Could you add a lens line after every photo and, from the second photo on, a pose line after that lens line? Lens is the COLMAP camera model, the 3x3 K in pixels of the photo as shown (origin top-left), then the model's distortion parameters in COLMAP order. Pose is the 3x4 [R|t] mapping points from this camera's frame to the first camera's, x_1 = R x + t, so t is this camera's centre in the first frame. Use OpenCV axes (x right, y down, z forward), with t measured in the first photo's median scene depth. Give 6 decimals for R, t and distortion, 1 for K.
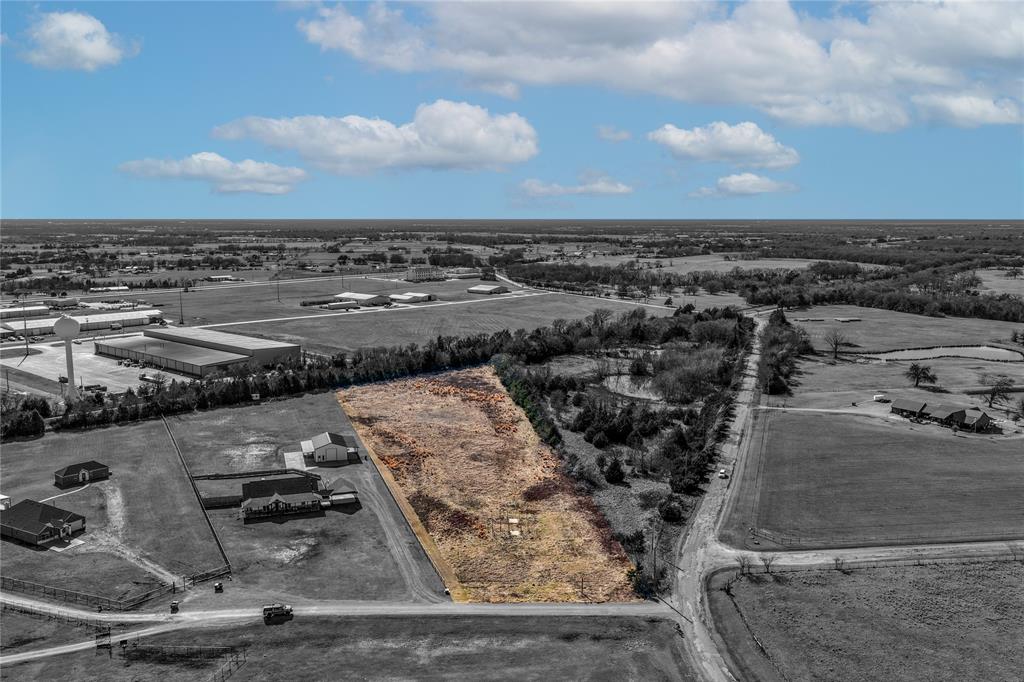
lens RADIAL K [[794.4, 0, 511.8], [0, 794.4, 341.0], [0, 0, 1]] dist [0.000758, 0.007653]
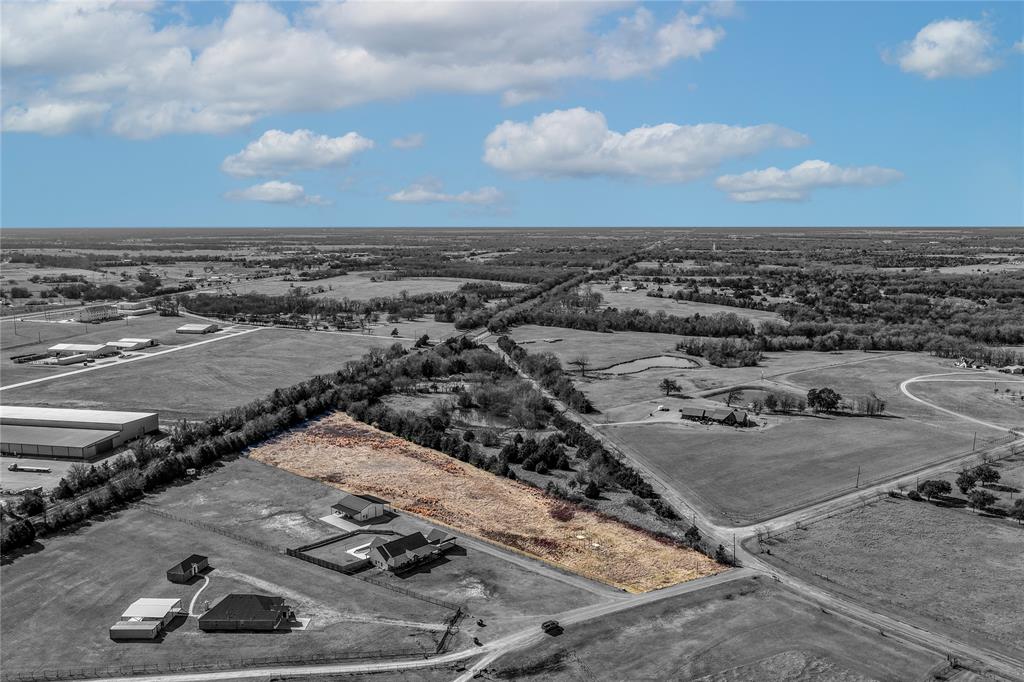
lens RADIAL K [[794.4, 0, 512.9], [0, 794.4, 334.2], [0, 0, 1]] dist [0.000758, 0.007653]
pose [[0.885870, -0.059250, 0.460135, -0.331213], [0.072033, 0.997350, -0.010255, -0.051055], [-0.458308, 0.042230, 0.887790, -0.066828]]
